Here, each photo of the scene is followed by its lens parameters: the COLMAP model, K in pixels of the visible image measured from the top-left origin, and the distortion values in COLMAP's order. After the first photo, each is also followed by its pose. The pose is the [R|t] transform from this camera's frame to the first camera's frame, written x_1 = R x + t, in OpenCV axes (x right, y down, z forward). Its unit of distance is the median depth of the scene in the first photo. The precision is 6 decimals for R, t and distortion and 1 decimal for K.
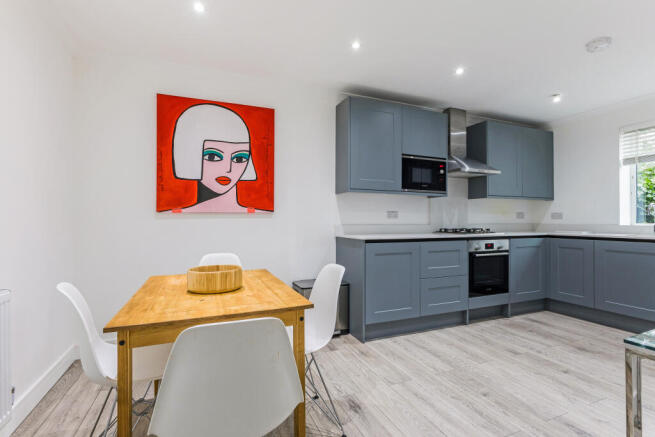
lens RADIAL K [[314.9, 0, 330.2], [0, 314.9, 222.1], [0, 0, 1]] dist [-0.009615, -0.000335]
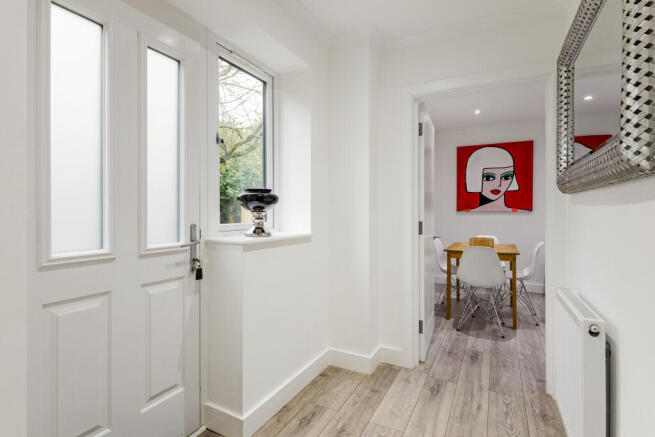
lens RADIAL K [[336.5, 0, 326.4], [0, 336.5, 216.0], [0, 0, 1]] dist [0.001237, -0.000319]
pose [[0.639409, 0.004519, -0.768854, 0.437036], [-0.008863, 0.999960, -0.001494, 0.002864], [0.768816, 0.007770, 0.639423, -0.779292]]
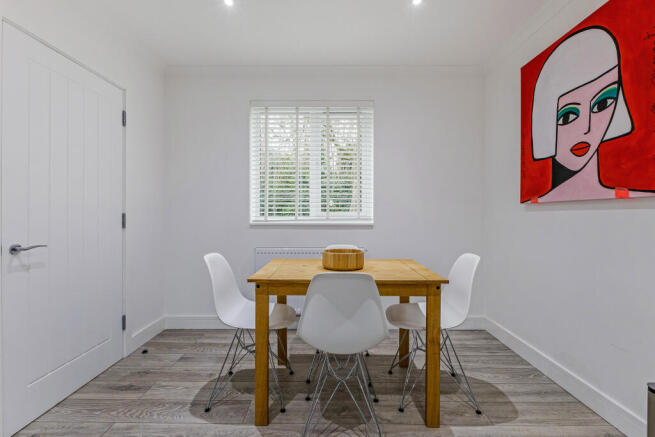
lens RADIAL K [[305.8, 0, 322.8], [0, 305.8, 214.3], [0, 0, 1]] dist [-0.004773, -0.000474]
pose [[-0.408658, 0.007594, -0.912656, 0.418899], [-0.007056, 0.999909, 0.011480, -0.005961], [0.912661, 0.011131, -0.408567, 0.779091]]
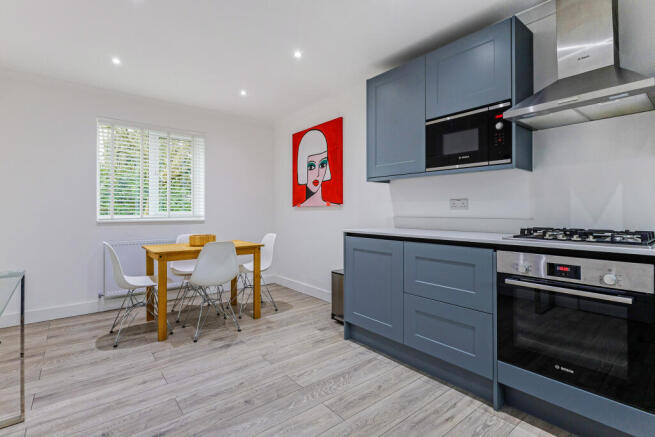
lens RADIAL K [[314.9, 0, 329.6], [0, 314.9, 213.7], [0, 0, 1]] dist [-0.009615, -0.000335]
pose [[0.279395, 0.005511, -0.960160, 0.994196], [-0.007189, 0.999968, 0.003648, -0.002300], [0.960149, 0.005883, 0.279426, 0.671244]]
